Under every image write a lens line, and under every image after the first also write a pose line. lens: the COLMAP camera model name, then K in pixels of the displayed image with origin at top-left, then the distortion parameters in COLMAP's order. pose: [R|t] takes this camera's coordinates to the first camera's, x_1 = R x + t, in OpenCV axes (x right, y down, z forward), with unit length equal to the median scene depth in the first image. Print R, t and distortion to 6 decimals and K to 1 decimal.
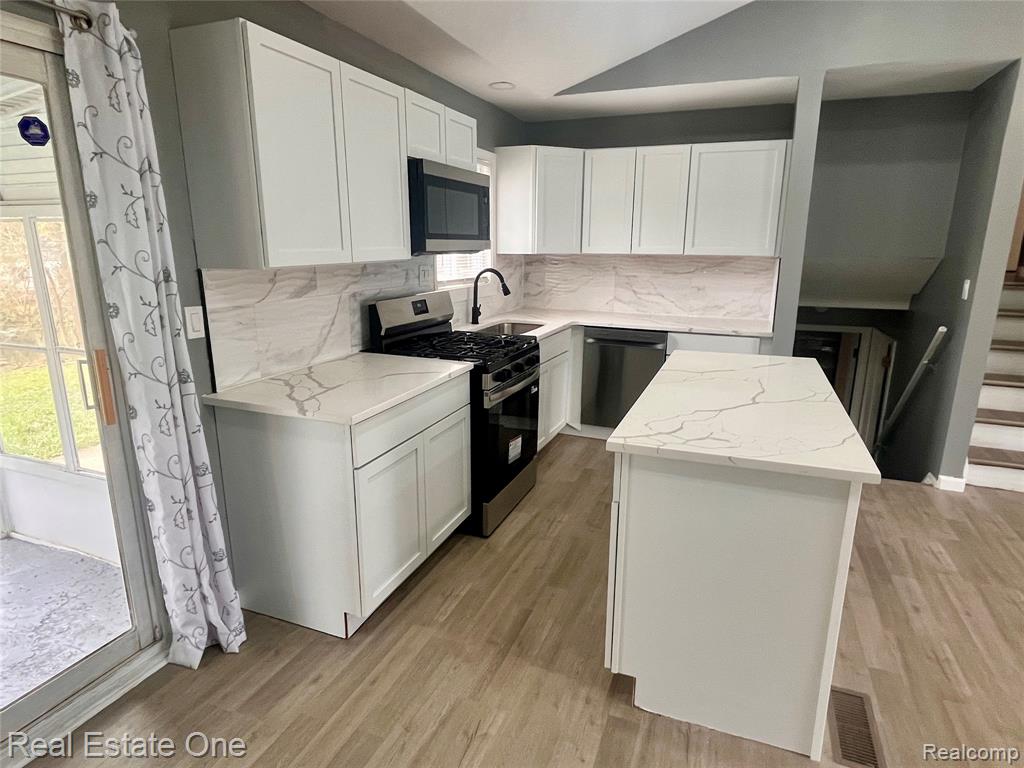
lens RADIAL K [[586.7, 0, 512.0], [0, 586.7, 384.0], [0, 0, 1]] dist [-0.006059, -0.002575]
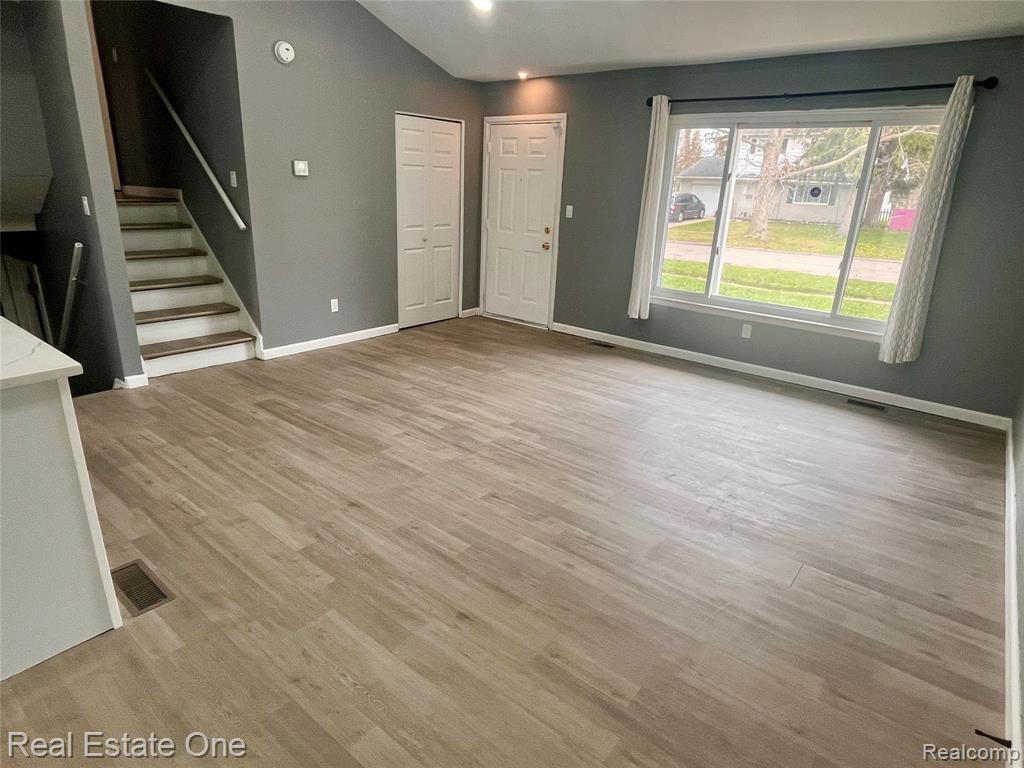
lens RADIAL K [[586.7, 0, 512.0], [0, 586.7, 384.0], [0, 0, 1]] dist [-0.006059, -0.002575]
pose [[0.295785, -0.303037, 0.905914, -0.076241], [0.188080, 0.948259, 0.255793, 0.024806], [-0.936556, 0.094725, 0.337476, -0.079685]]
